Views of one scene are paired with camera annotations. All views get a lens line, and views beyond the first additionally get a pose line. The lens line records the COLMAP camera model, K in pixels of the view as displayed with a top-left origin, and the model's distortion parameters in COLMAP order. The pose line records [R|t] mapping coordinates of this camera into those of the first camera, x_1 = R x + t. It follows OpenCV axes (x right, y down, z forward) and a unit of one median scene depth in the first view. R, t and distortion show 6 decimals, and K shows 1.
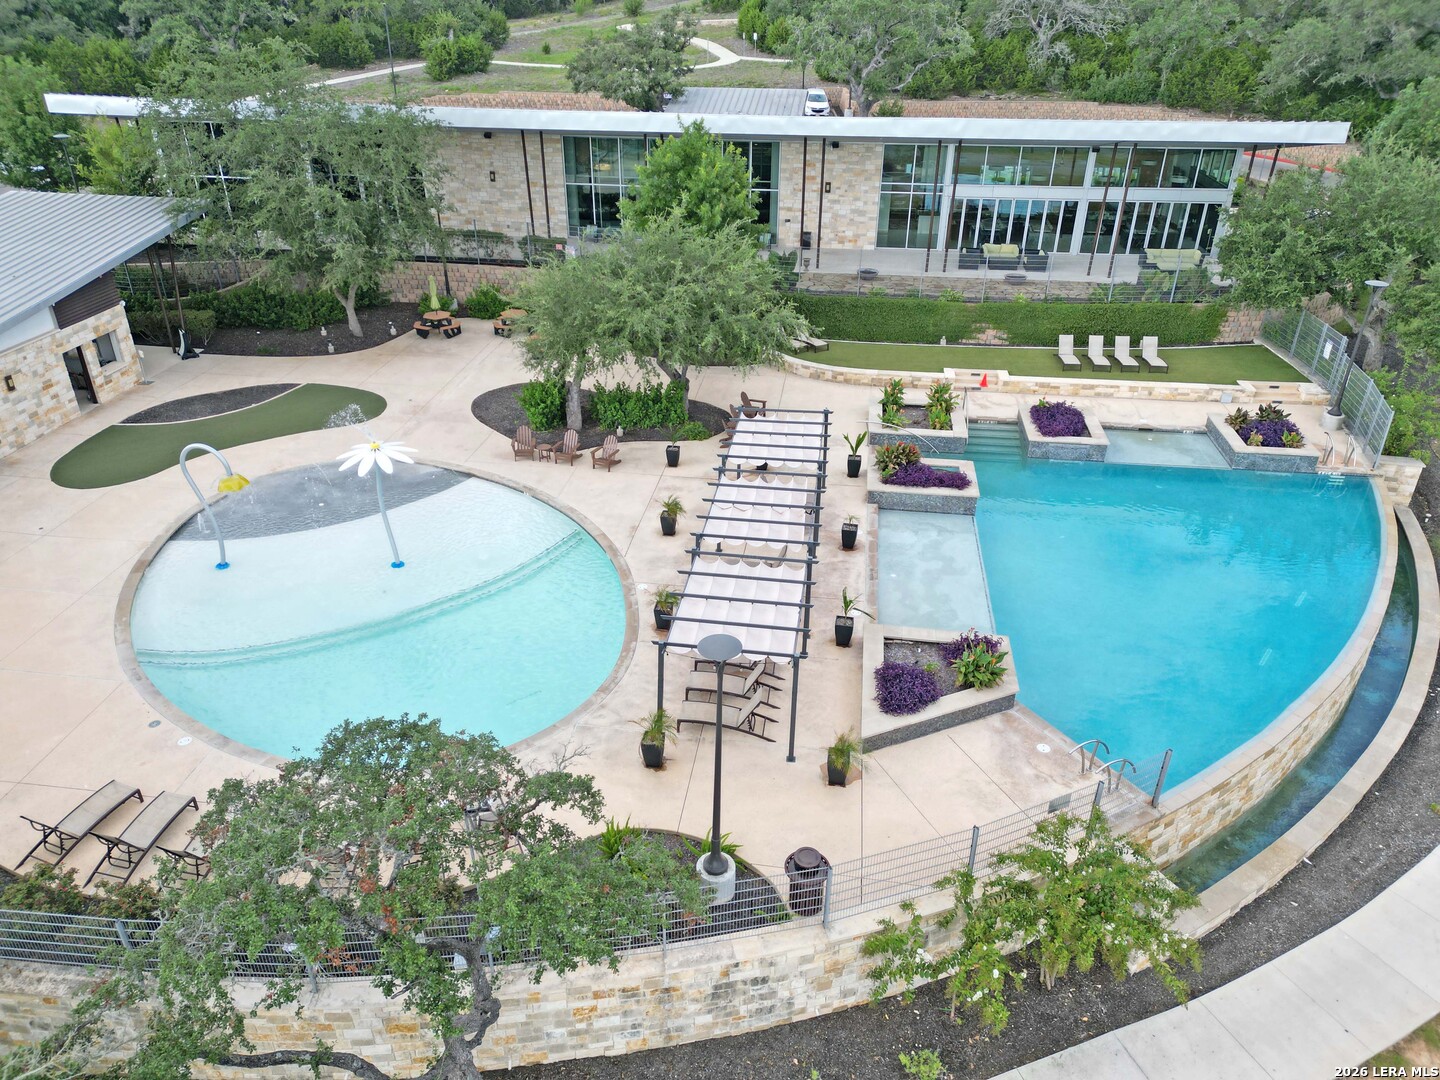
lens RADIAL K [[1011.9, 0, 720.0], [0, 1011.9, 540.0], [0, 0, 1]] dist [0.072754, -0.070677]
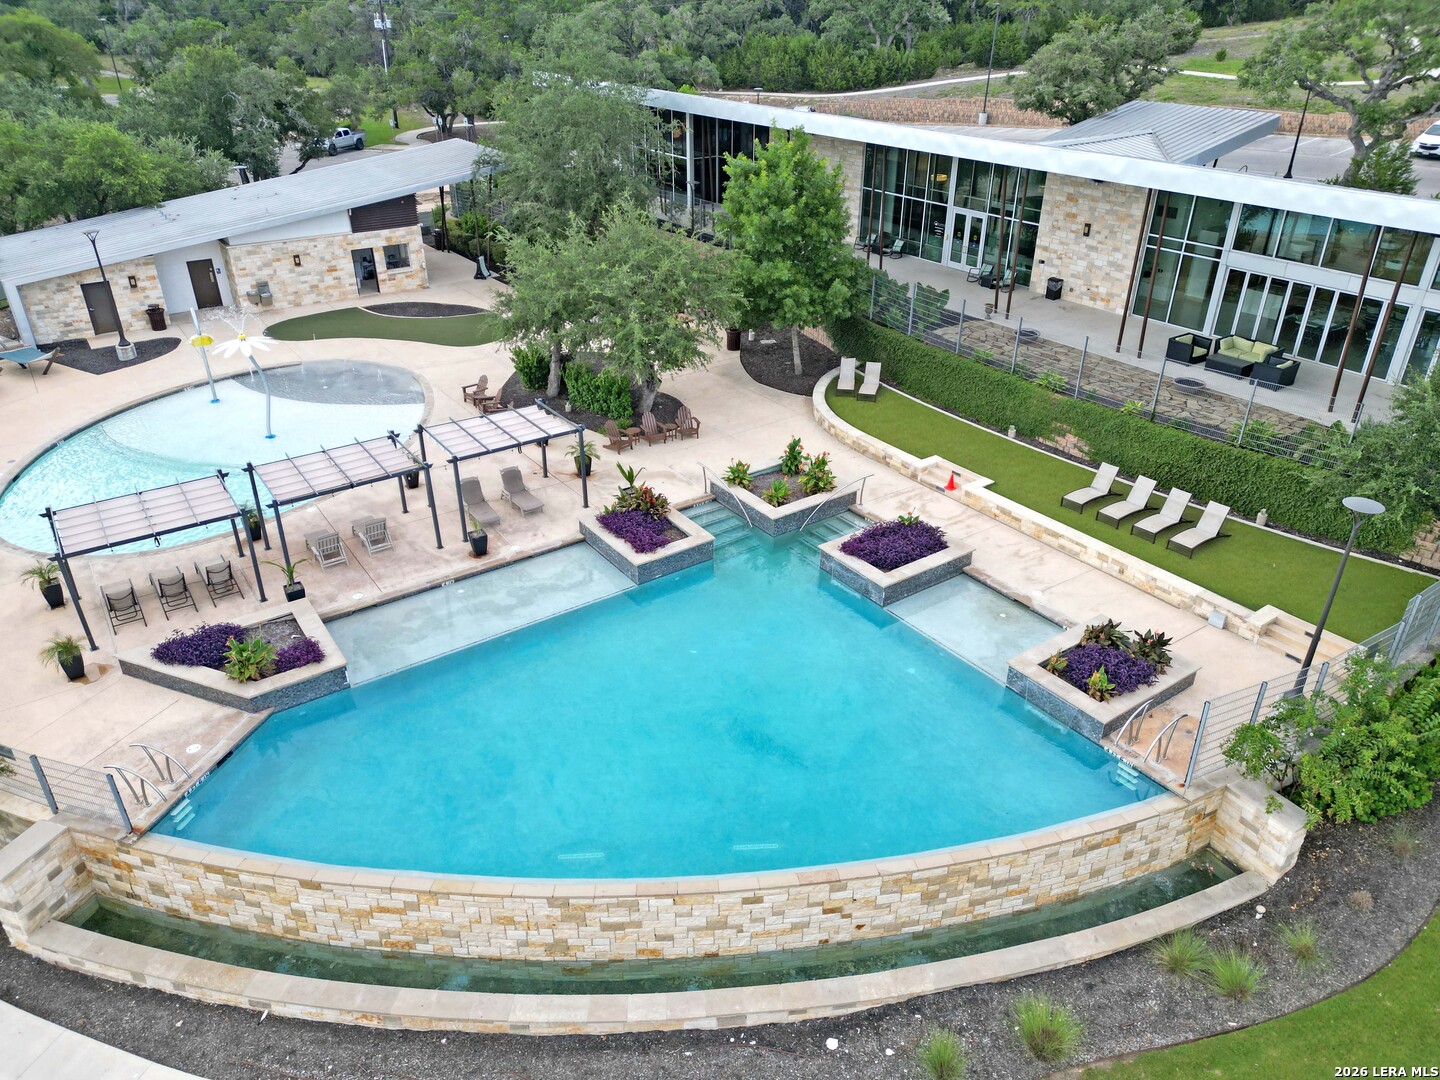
lens RADIAL K [[1011.9, 0, 720.0], [0, 1011.9, 540.0], [0, 0, 1]] dist [0.072754, -0.070677]
pose [[0.680581, 0.347756, -0.644884, 0.706506], [-0.348424, 0.927901, 0.132664, -0.167983], [0.644523, 0.134405, 0.752678, 0.317164]]
